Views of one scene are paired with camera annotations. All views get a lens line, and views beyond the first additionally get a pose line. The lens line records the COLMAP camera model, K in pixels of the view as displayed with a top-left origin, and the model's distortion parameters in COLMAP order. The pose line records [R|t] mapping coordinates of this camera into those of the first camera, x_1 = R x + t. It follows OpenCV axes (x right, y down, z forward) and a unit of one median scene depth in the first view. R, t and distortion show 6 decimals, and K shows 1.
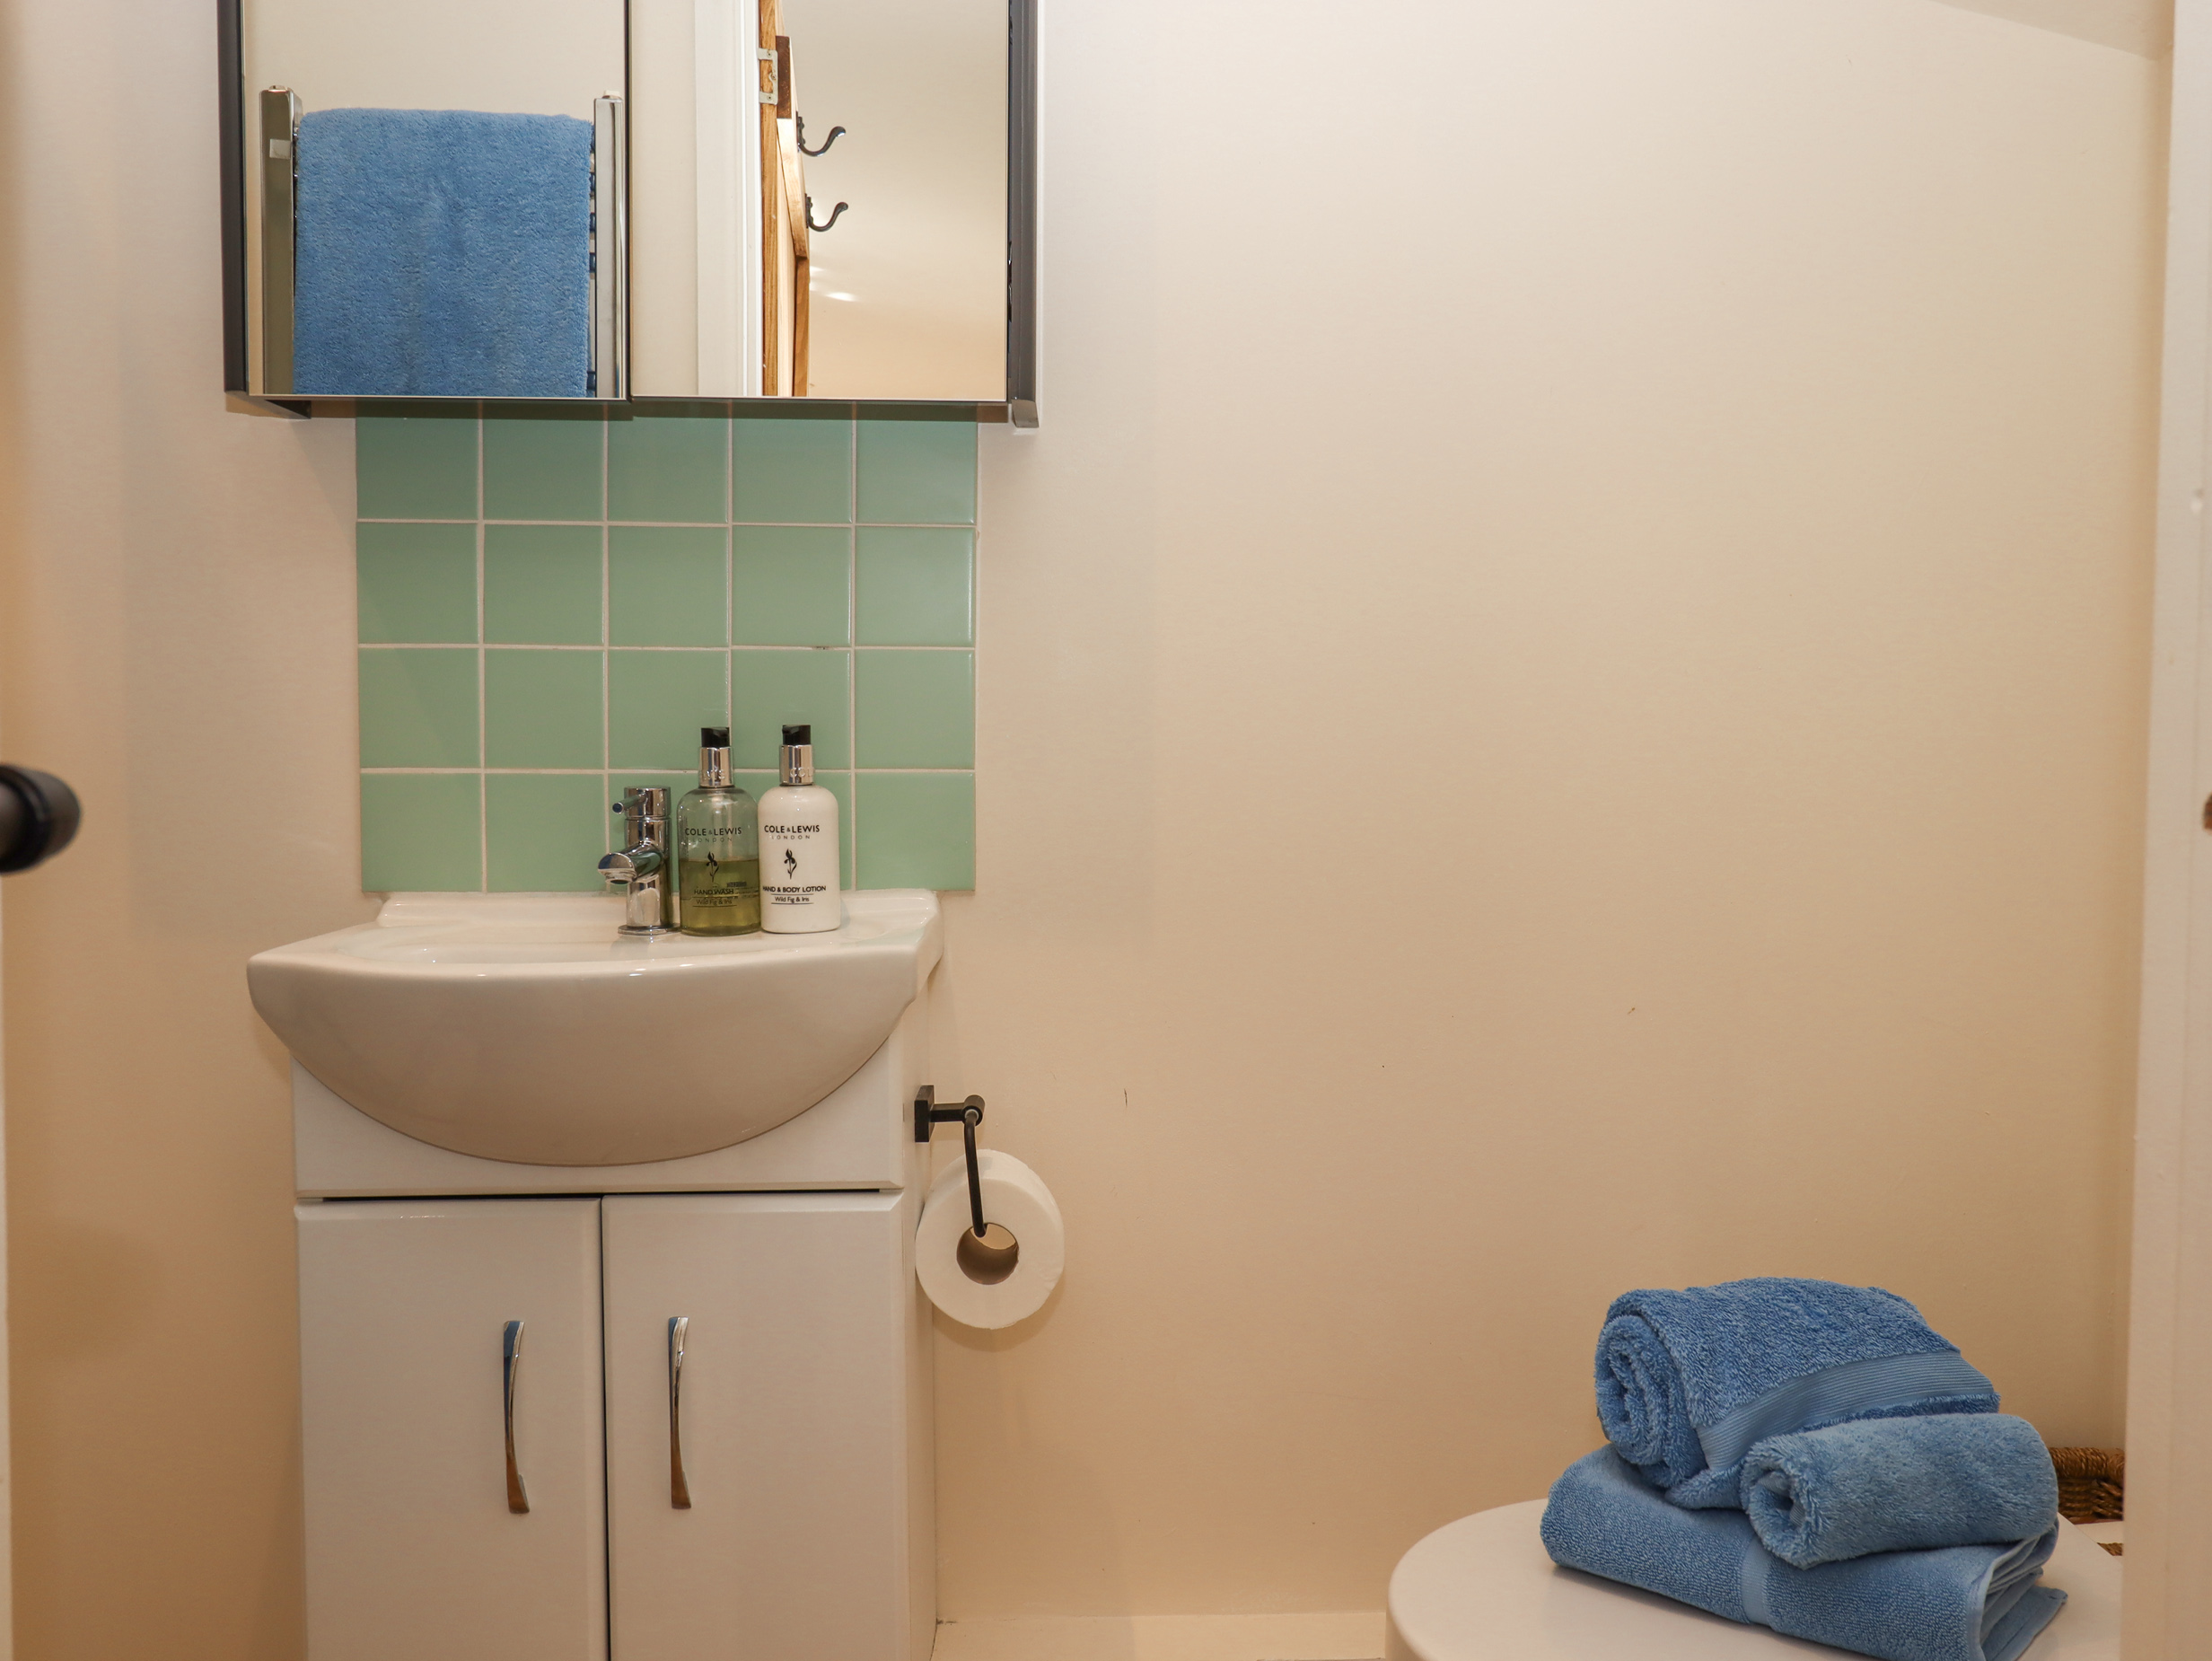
lens RADIAL K [[1938.1, 0, 1106.1], [0, 1938.1, 835.6], [0, 0, 1]] dist [0.013845, -0.002504]
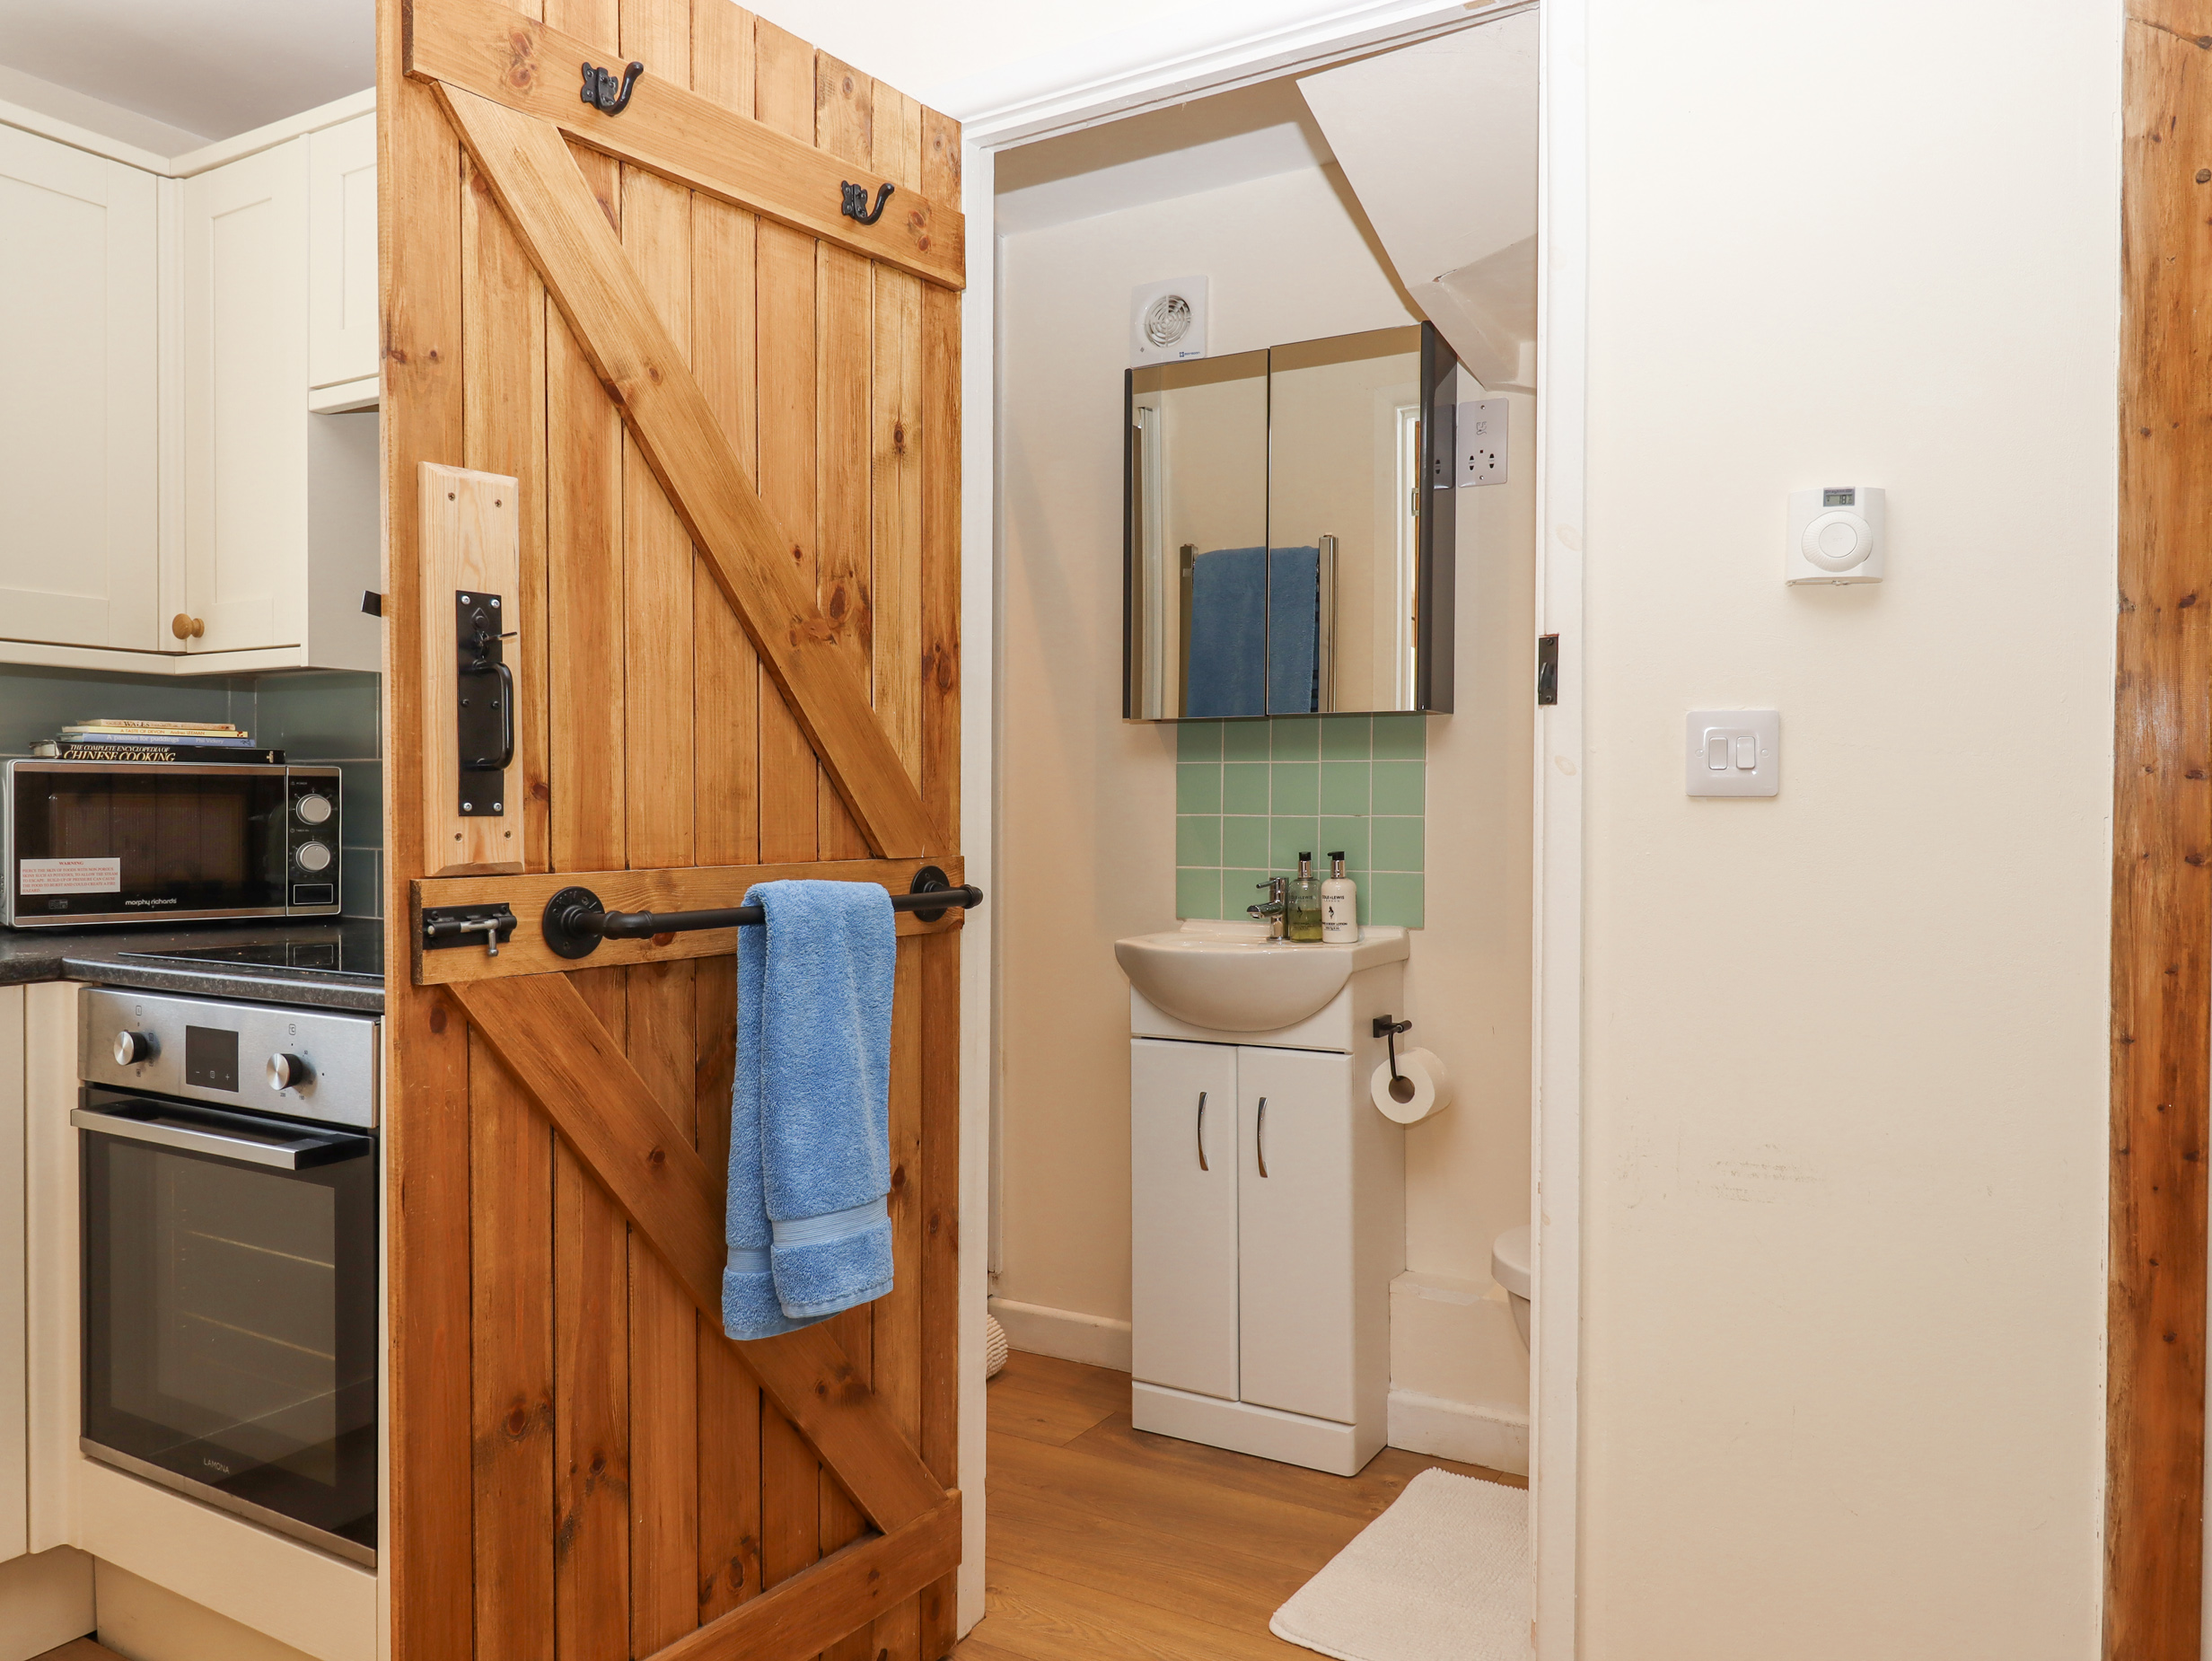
lens RADIAL K [[1549.7, 0, 1107.1], [0, 1549.7, 834.1], [0, 0, 1]] dist [0.002975, 0.000083]
pose [[0.846649, 0.010962, -0.532039, 0.579355], [-0.025713, 0.999463, -0.020325, -0.033898], [0.531530, 0.030888, 0.846476, -0.685438]]
